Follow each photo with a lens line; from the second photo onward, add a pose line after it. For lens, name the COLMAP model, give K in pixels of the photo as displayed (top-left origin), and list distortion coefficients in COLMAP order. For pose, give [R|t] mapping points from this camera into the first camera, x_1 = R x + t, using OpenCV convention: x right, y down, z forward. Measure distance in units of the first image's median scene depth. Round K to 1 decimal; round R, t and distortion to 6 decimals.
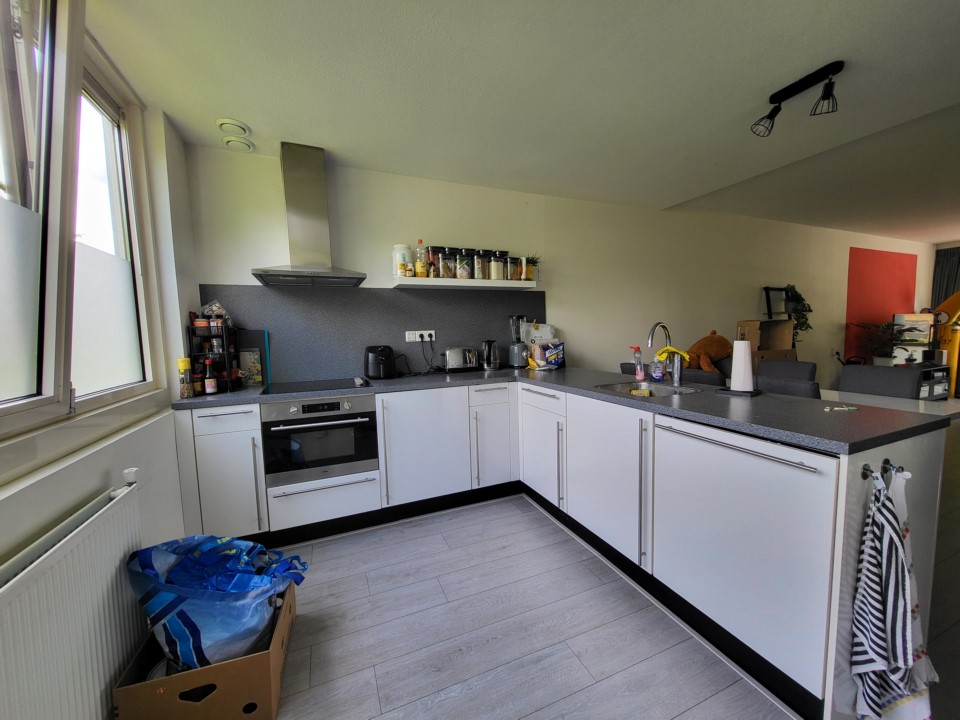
lens RADIAL K [[372.8, 0, 480.0], [0, 372.8, 360.0], [0, 0, 1]] dist [0.000302, -0.000228]
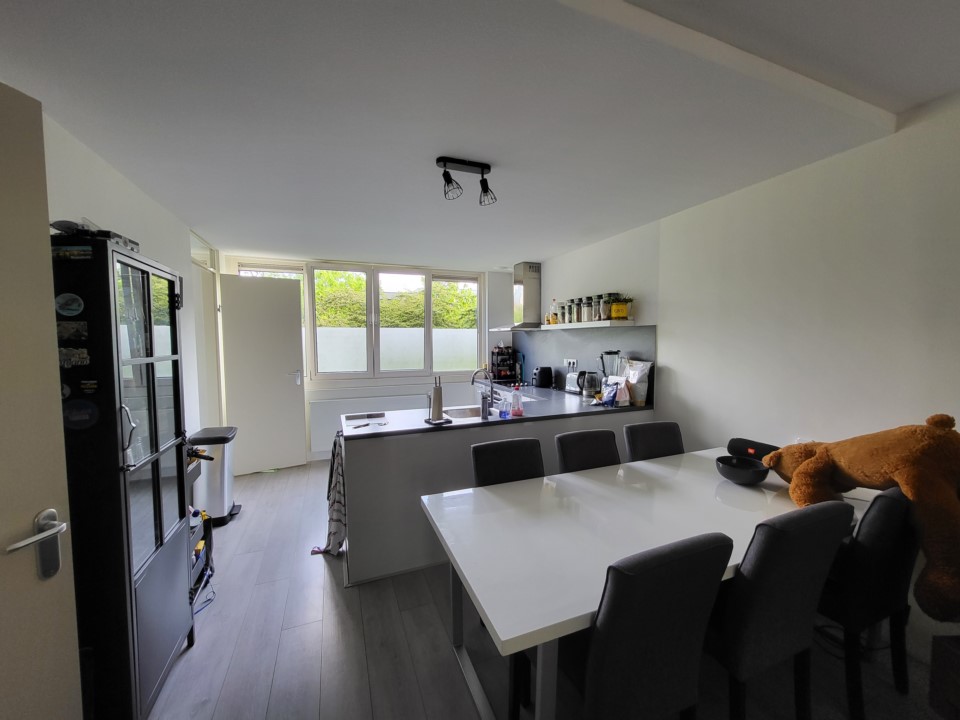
lens RADIAL K [[372.8, 0, 480.0], [0, 372.8, 360.0], [0, 0, 1]] dist [0.000302, -0.000228]
pose [[-0.019970, 0.075494, -0.996946, 0.685118], [-0.079207, 0.993892, 0.076849, -0.086535], [0.996658, 0.080500, -0.013868, 0.376895]]
